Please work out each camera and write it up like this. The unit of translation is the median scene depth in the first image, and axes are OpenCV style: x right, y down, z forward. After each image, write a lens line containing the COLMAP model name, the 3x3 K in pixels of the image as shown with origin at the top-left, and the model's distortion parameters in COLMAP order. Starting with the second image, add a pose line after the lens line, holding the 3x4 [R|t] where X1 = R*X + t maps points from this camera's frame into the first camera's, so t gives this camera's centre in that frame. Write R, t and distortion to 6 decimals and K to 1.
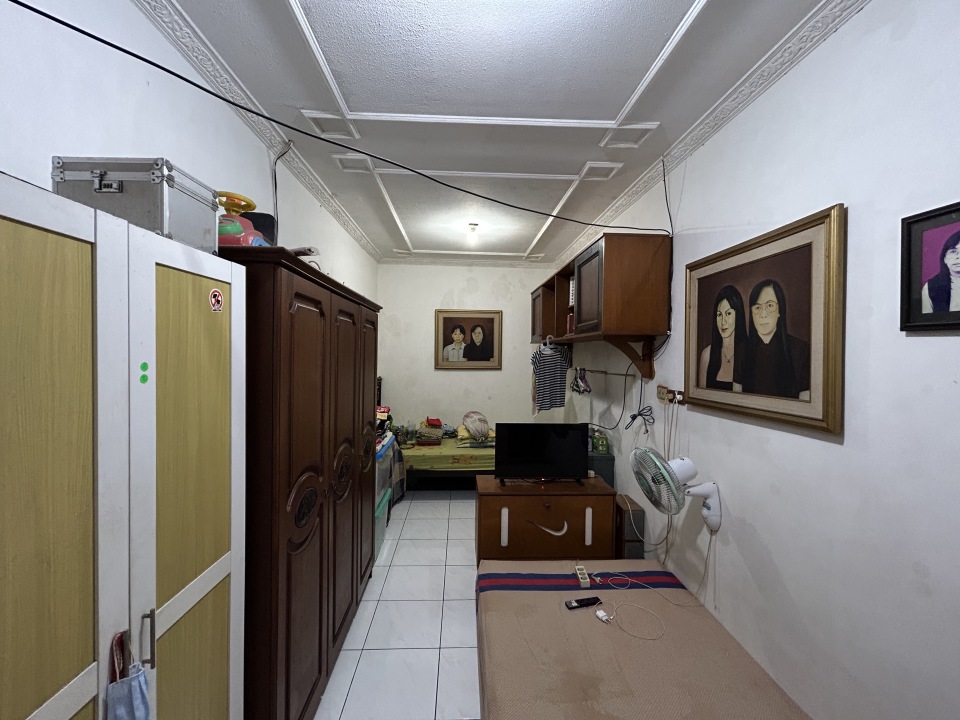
lens RADIAL K [[431.9, 0, 480.4], [0, 431.9, 357.2], [0, 0, 1]] dist [0.001882, 0.000054]
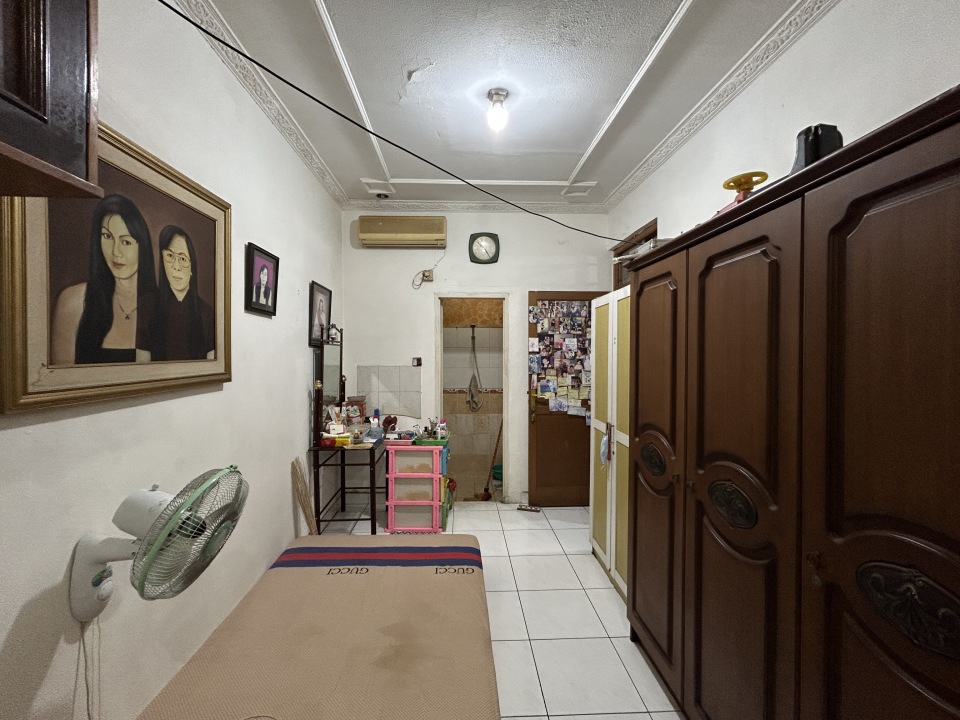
lens RADIAL K [[390.6, 0, 478.2], [0, 390.6, 355.5], [0, 0, 1]] dist [-0.000136, 0.000293]
pose [[-0.999690, -0.020382, 0.014311, 0.042366], [-0.020127, 0.999640, 0.017721, 0.047046], [-0.014667, 0.017428, -0.999741, 1.609075]]
